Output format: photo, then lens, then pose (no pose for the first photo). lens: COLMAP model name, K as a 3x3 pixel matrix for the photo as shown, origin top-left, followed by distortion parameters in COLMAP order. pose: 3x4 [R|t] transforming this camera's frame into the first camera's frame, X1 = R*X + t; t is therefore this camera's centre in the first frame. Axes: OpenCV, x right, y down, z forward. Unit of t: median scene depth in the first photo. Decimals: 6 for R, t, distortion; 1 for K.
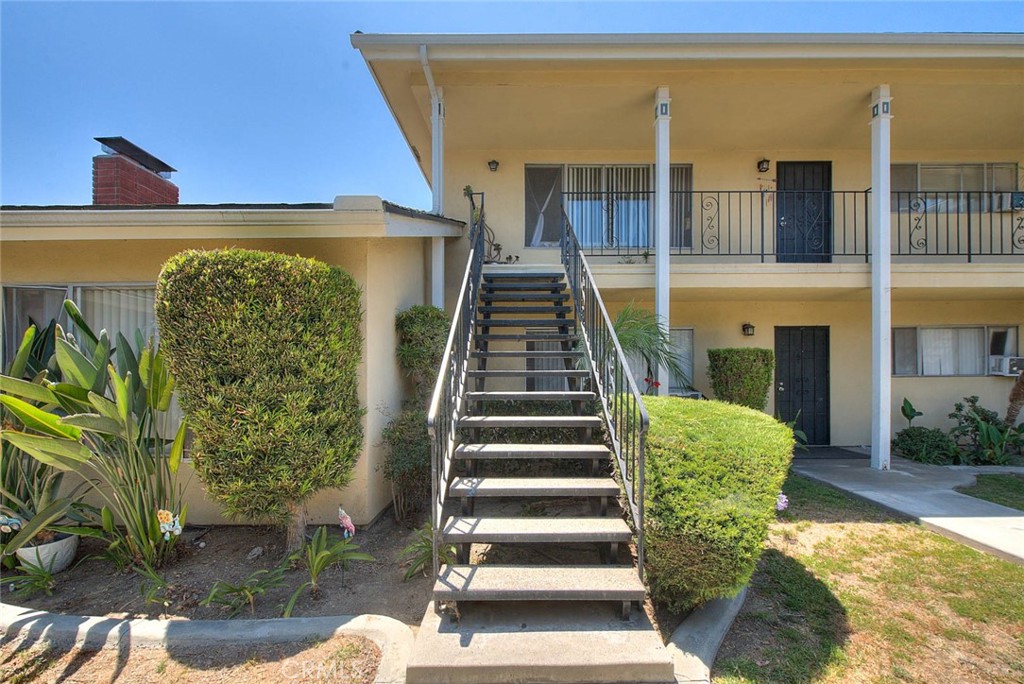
lens RADIAL K [[411.8, 0, 536.4], [0, 411.8, 374.1], [0, 0, 1]] dist [-0.000231, -0.000276]
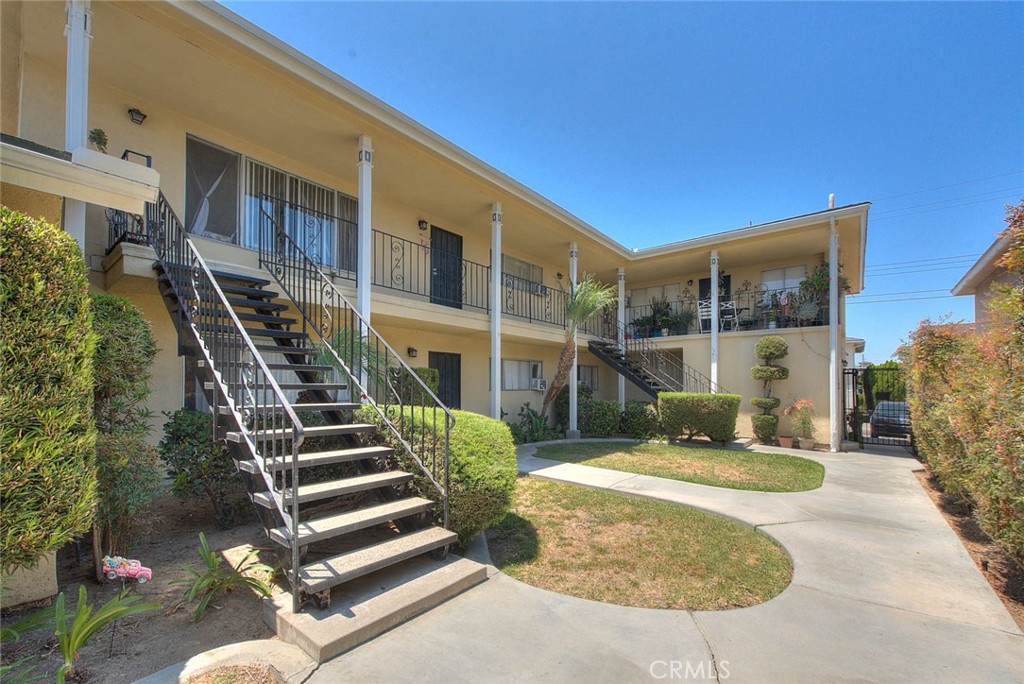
lens RADIAL K [[405.4, 0, 515.7], [0, 405.4, 382.4], [0, 0, 1]] dist [0.000999, -0.000083]
pose [[0.650187, 0.017010, 0.759584, -0.251223], [-0.005059, 0.999824, -0.018060, 0.003125], [-0.759758, 0.007900, 0.650158, -0.037353]]
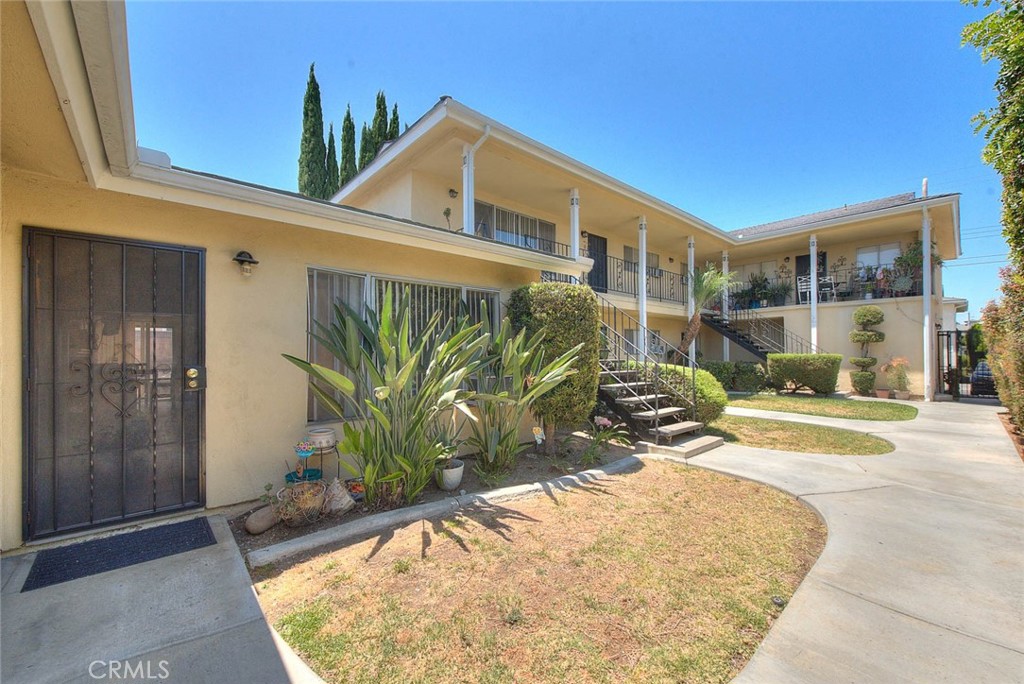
lens RADIAL K [[403.0, 0, 508.9], [0, 403.0, 353.2], [0, 0, 1]] dist [-0.000745, -0.000504]
pose [[0.756517, 0.000456, 0.653974, -0.977101], [0.007557, 0.999927, -0.009440, 0.016914], [-0.653931, 0.012084, 0.756458, -0.096570]]
